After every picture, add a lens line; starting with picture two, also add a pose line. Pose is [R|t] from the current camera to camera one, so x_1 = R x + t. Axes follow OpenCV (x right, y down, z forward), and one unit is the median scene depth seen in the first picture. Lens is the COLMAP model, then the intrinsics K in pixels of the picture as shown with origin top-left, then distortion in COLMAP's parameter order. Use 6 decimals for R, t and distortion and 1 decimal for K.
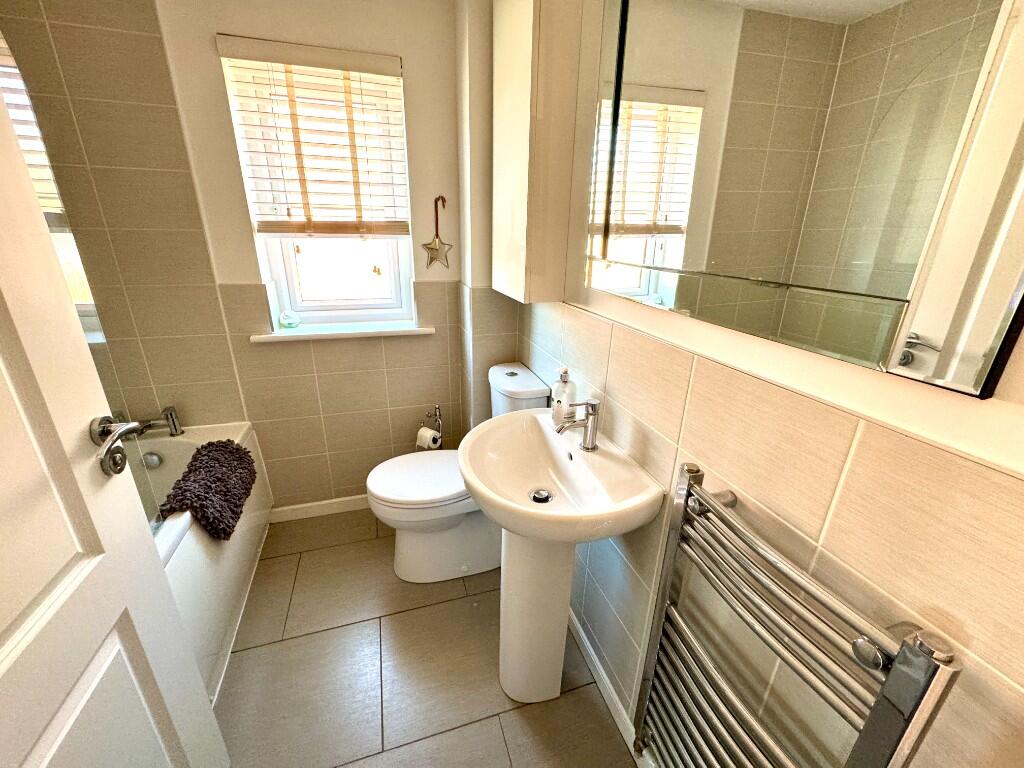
lens RADIAL K [[408.6, 0, 511.0], [0, 408.6, 382.5], [0, 0, 1]] dist [-0.003307, 0.000543]
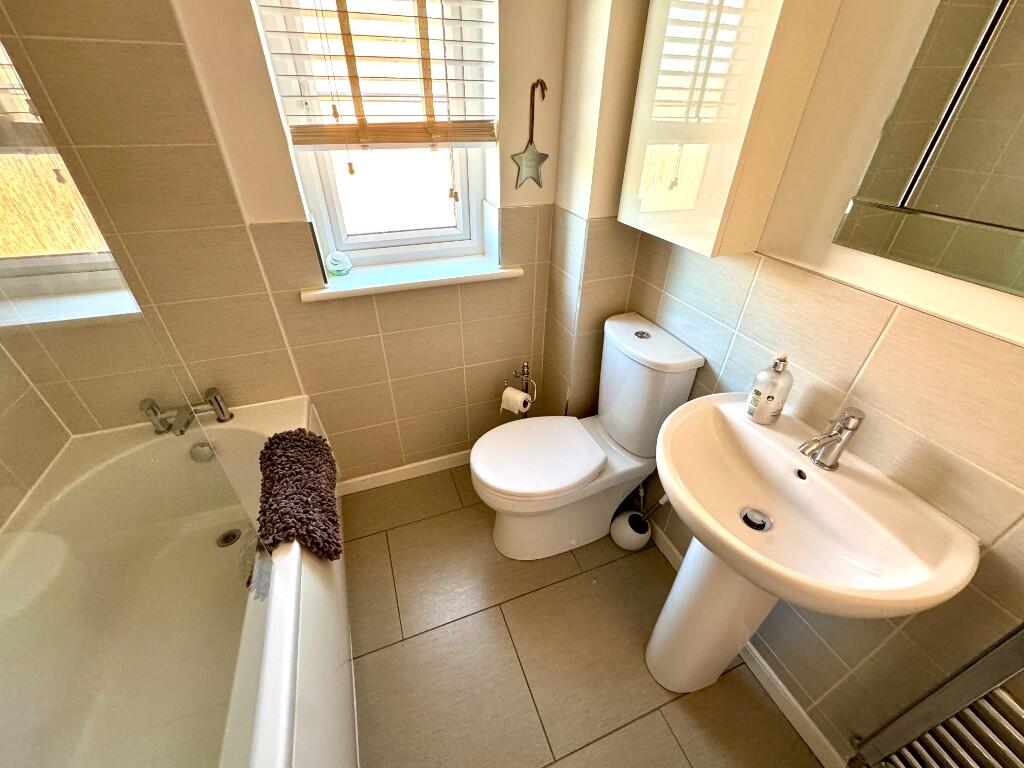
lens RADIAL K [[408.6, 0, 511.0], [0, 408.6, 382.5], [0, 0, 1]] dist [-0.003307, 0.000543]
pose [[0.998170, -0.039377, 0.045888, -0.288930], [0.026900, 0.968836, 0.246239, -0.130939], [-0.054154, -0.244554, 0.968122, 0.200658]]
